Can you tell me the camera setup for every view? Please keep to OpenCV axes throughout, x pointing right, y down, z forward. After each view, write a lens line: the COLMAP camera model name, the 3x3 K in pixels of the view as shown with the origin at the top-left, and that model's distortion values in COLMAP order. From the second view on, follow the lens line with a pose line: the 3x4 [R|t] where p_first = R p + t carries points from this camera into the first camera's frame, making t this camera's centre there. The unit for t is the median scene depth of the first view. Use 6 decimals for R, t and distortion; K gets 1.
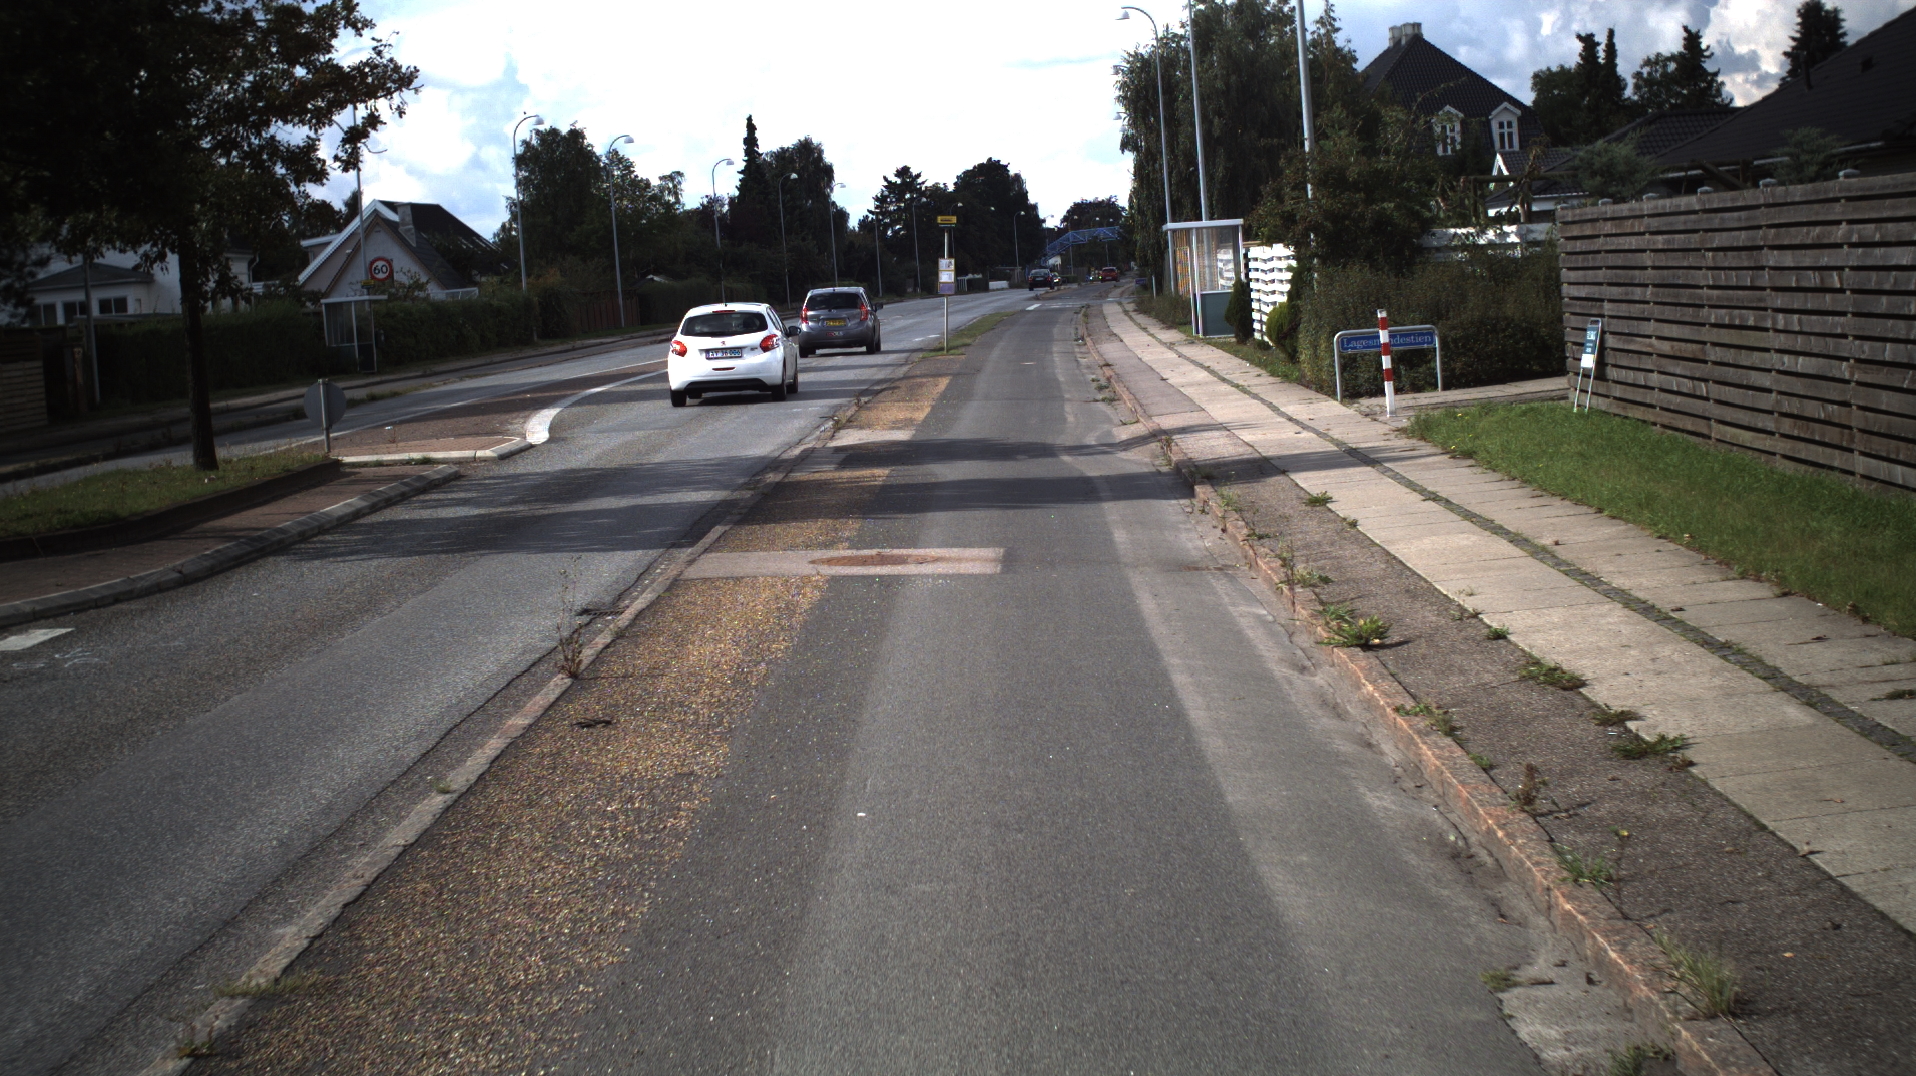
lens RADIAL K [[3335.4, 0, 958.0], [0, 3335.4, 538.0], [0, 0, 1]] dist [-0.270032, 0.286088]
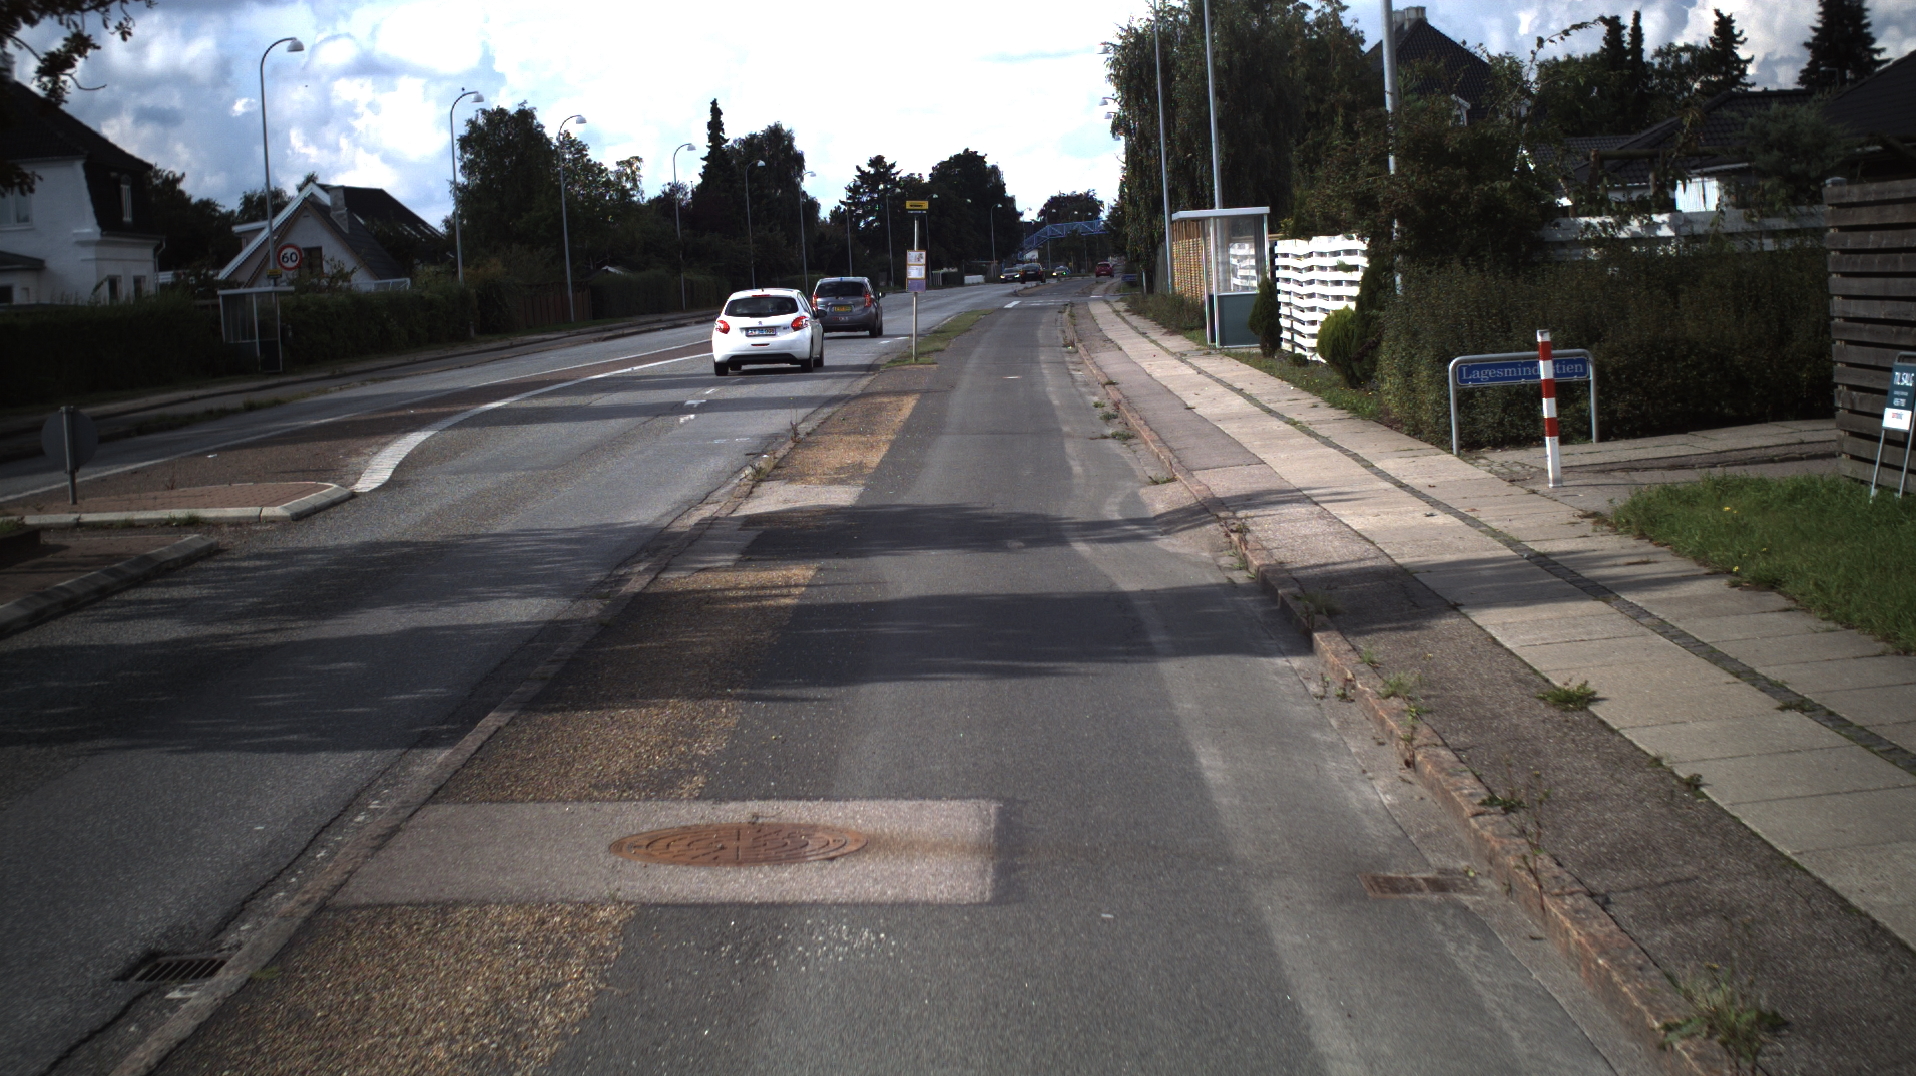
lens RADIAL K [[3335.4, 0, 958.0], [0, 3335.4, 538.0], [0, 0, 1]] dist [-0.270032, 0.286088]
pose [[0.999922, 0.009430, 0.008205, 0.000452], [-0.009446, 0.999954, 0.001911, -0.005769], [-0.008187, -0.001989, 0.999965, 0.070401]]
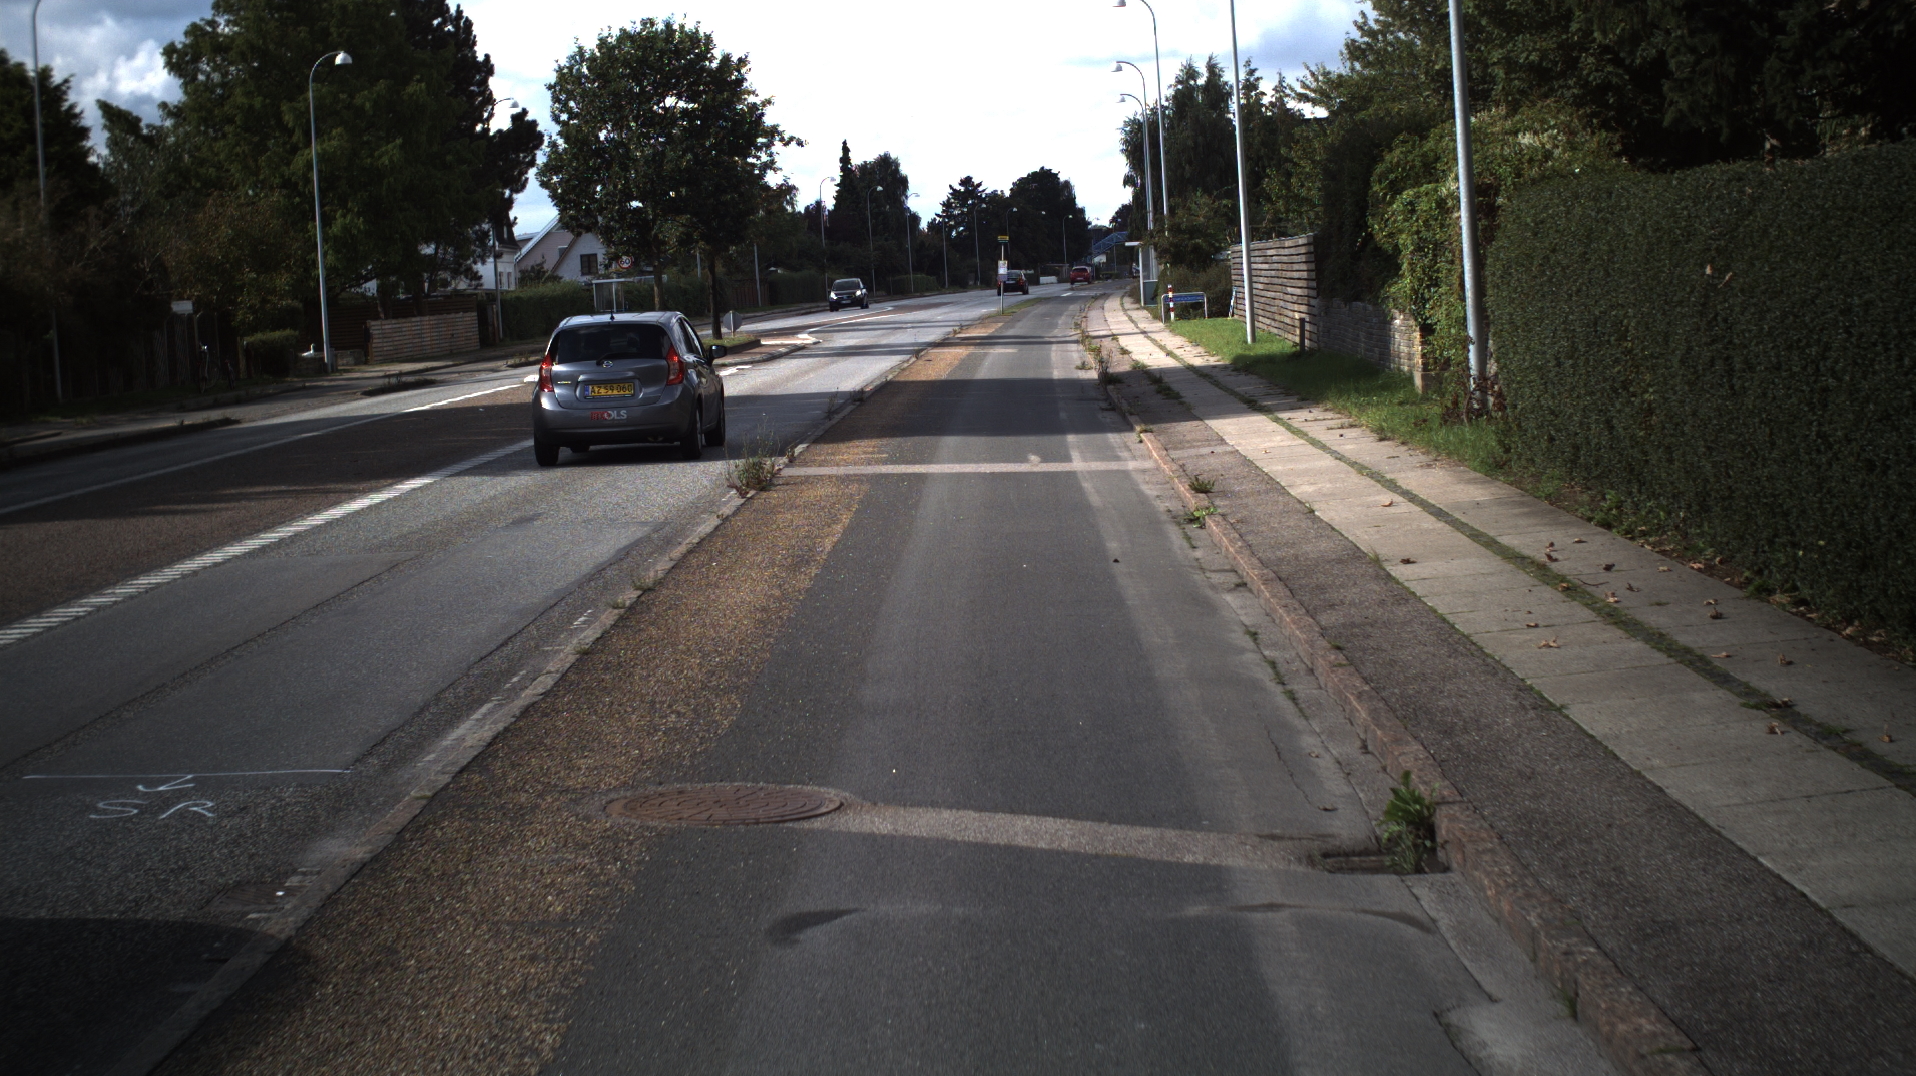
lens RADIAL K [[3335.4, 0, 958.0], [0, 3335.4, 538.0], [0, 0, 1]] dist [-0.270032, 0.286088]
pose [[0.999797, 0.012469, -0.015812, 0.001185], [-0.012447, 0.999921, 0.001470, 0.027986], [0.015829, -0.001273, 0.999874, -0.351604]]
